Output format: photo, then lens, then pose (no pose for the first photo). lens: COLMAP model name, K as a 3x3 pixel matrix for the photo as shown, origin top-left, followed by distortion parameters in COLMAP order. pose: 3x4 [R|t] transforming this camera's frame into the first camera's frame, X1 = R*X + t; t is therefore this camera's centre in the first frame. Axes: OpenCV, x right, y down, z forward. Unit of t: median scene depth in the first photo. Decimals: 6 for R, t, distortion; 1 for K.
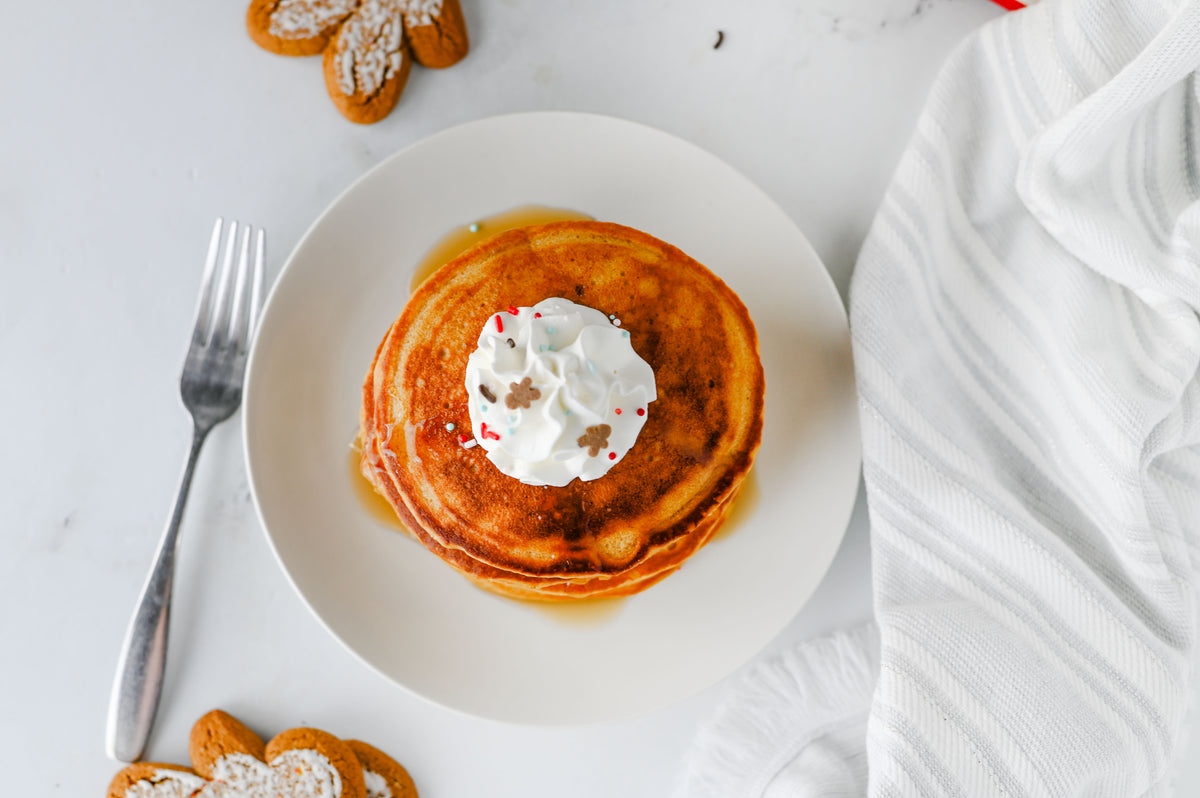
lens RADIAL K [[1913.7, 0, 598.5], [0, 1913.7, 374.4], [0, 0, 1]] dist [-0.117398, 0.000672]
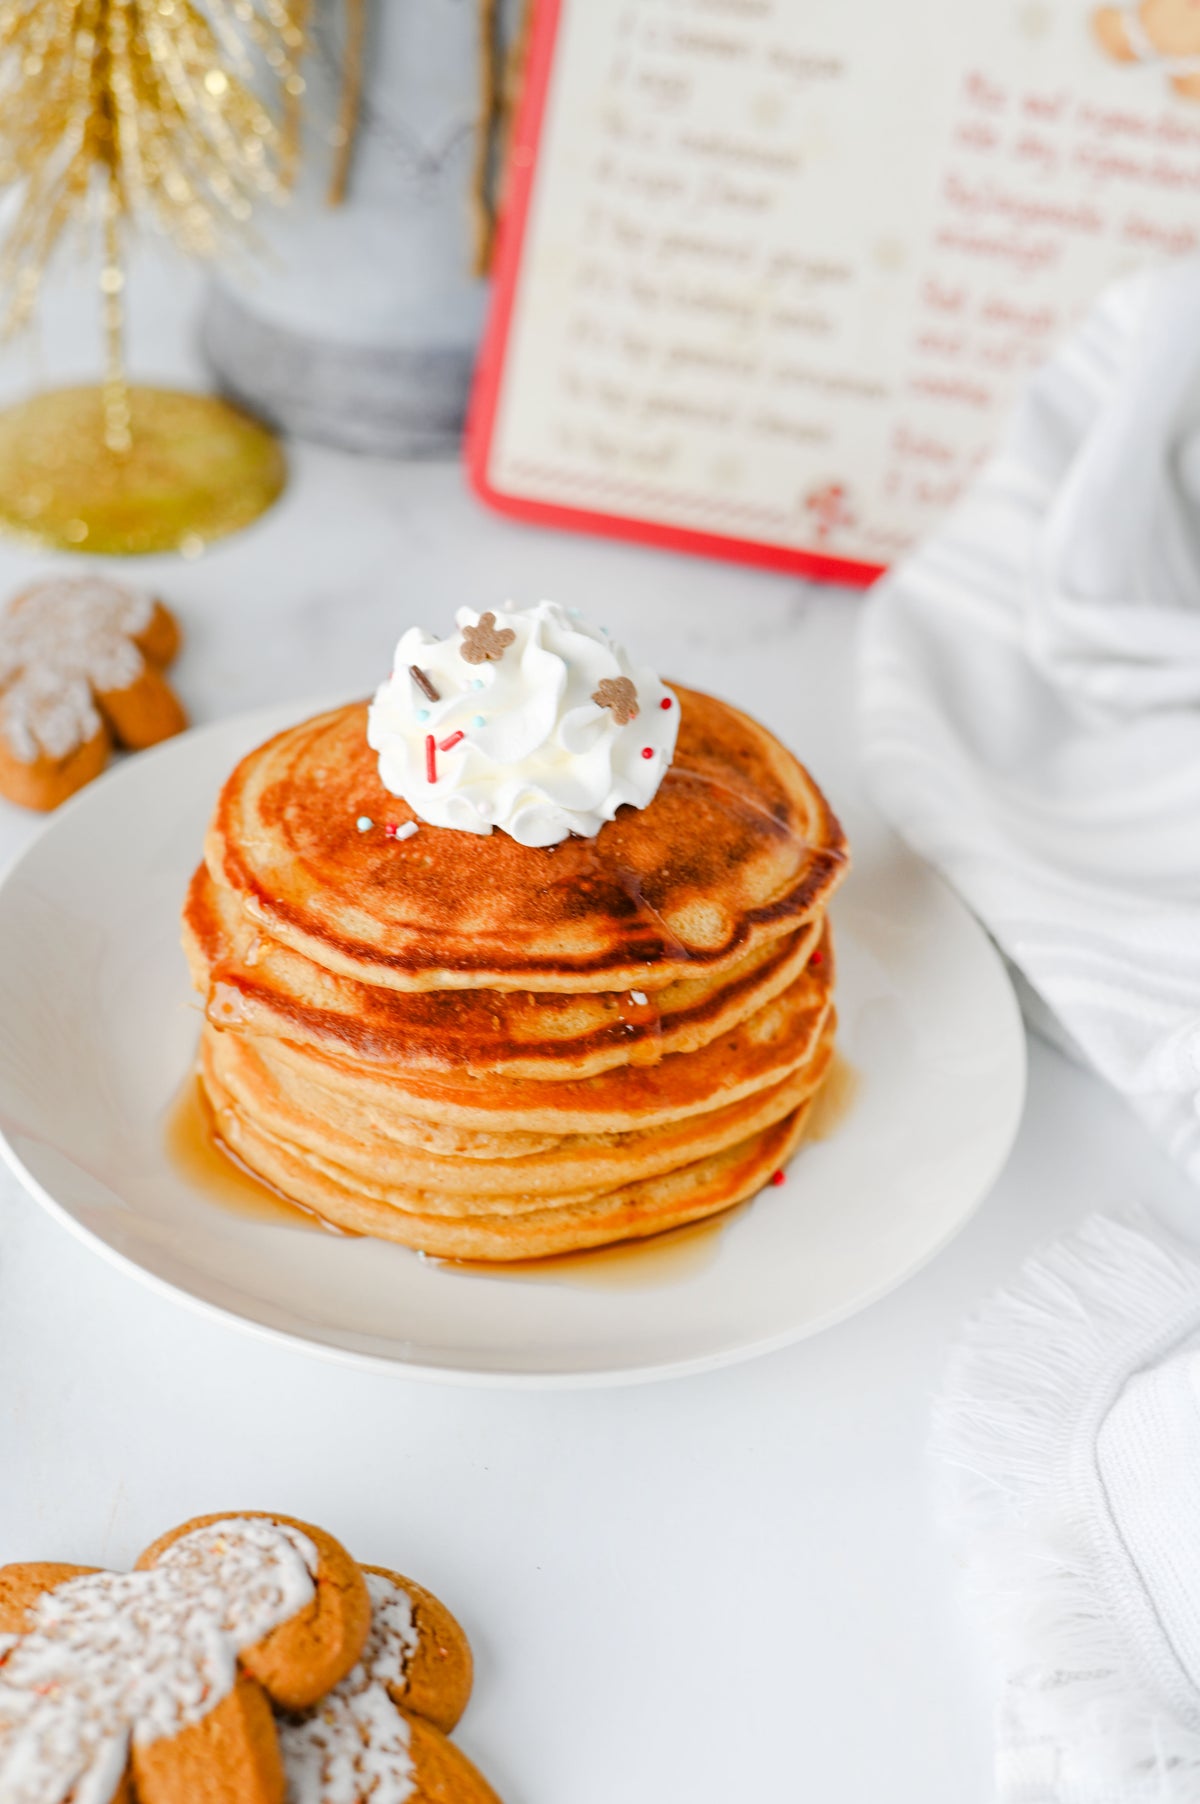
lens RADIAL K [[2877.0, 0, 601.6], [0, 2877.0, 856.4], [0, 0, 1]] dist [-0.117398, 0.000672]
pose [[0.938476, -0.138182, 0.316493, -0.286310], [0.325824, 0.658034, -0.678845, 0.648788], [-0.114459, 0.740201, 0.662572, 0.408828]]
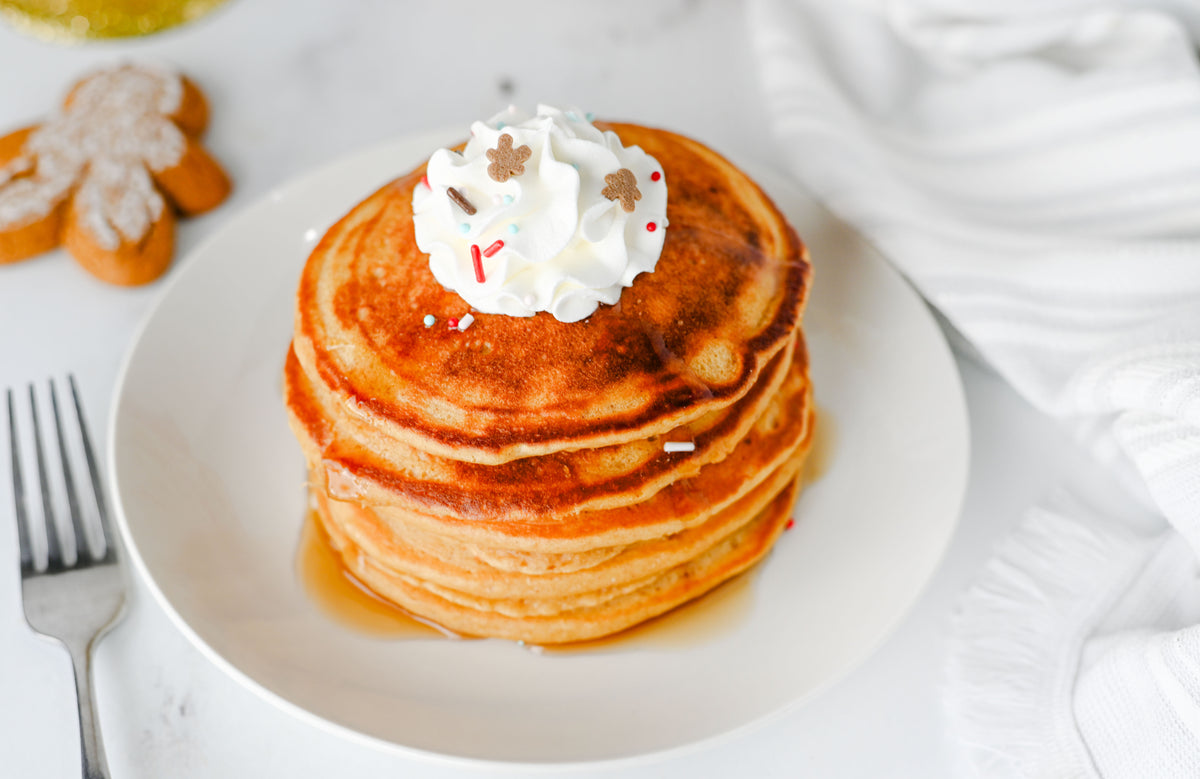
lens RADIAL K [[2073.1, 0, 635.3], [0, 2073.1, 391.5], [0, 0, 1]] dist [-0.138096, 0.001249]
pose [[0.873401, -0.344078, 0.344646, -0.281273], [0.481482, 0.716329, -0.505022, 0.465865], [-0.073113, 0.607028, 0.791310, 0.396528]]
